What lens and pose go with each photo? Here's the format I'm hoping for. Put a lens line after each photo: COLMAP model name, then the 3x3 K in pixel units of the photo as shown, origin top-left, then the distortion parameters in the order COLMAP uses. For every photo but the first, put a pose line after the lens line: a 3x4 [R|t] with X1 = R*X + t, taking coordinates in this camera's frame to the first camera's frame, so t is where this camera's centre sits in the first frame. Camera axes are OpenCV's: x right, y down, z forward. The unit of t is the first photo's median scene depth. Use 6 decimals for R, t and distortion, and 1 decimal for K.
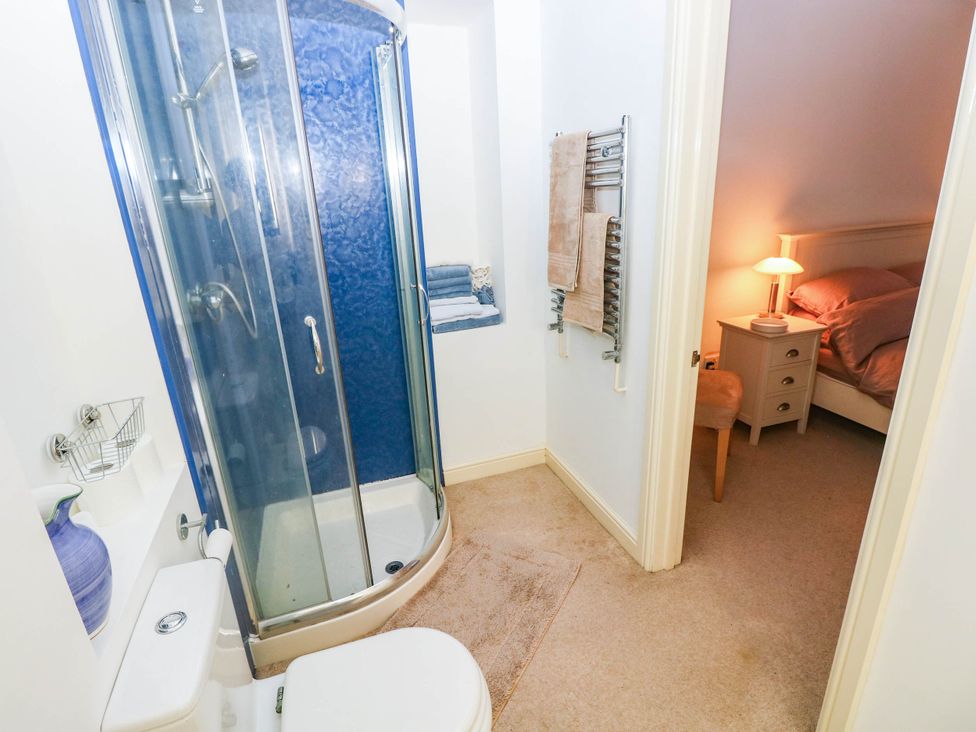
lens RADIAL K [[511.3, 0, 484.6], [0, 511.3, 369.2], [0, 0, 1]] dist [-0.004509, -0.007860]
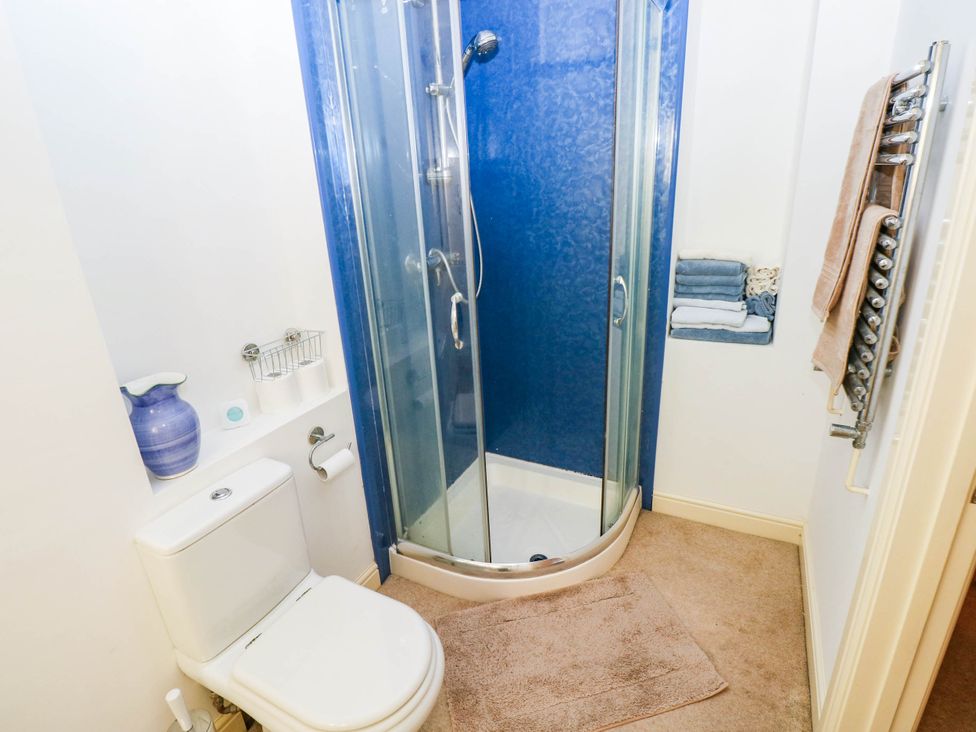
lens RADIAL K [[511.3, 0, 486.0], [0, 511.3, 364.3], [0, 0, 1]] dist [-0.004509, -0.007860]
pose [[0.689398, 0.263856, -0.674619, 0.304741], [-0.228589, 0.962958, 0.143034, -0.086668], [0.687370, 0.055603, 0.724176, 0.199383]]
